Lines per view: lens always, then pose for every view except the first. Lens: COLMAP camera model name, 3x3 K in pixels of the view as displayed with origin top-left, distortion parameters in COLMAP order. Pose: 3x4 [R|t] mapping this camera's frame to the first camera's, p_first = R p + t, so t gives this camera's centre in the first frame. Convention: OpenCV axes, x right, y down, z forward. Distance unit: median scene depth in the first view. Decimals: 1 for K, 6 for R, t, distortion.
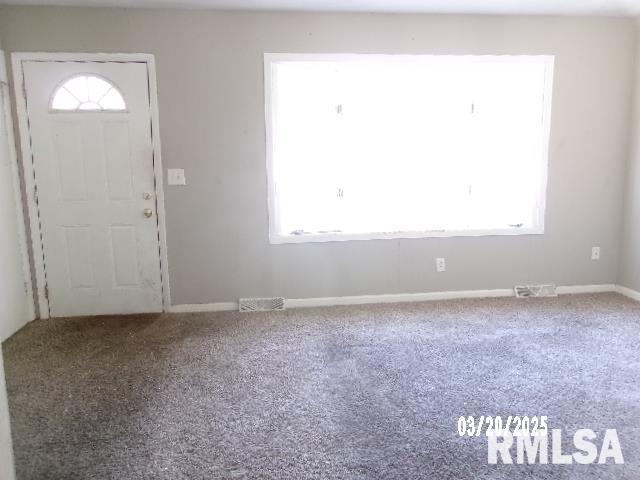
lens RADIAL K [[508.6, 0, 320.0], [0, 508.6, 240.0], [0, 0, 1]] dist [0.063825, 0.002170]
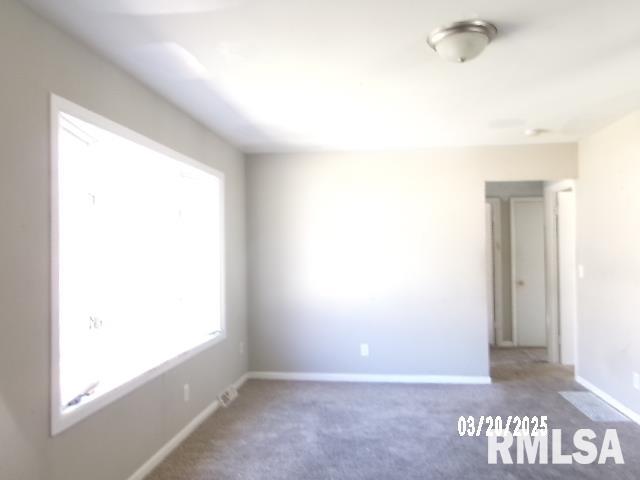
lens RADIAL K [[508.6, 0, 320.0], [0, 508.6, 240.0], [0, 0, 1]] dist [0.063825, 0.002170]
pose [[0.255978, 0.025251, 0.966353, -0.580759], [0.176710, 0.981592, -0.072458, -0.107040], [-0.950394, 0.189312, 0.246804, 0.601895]]
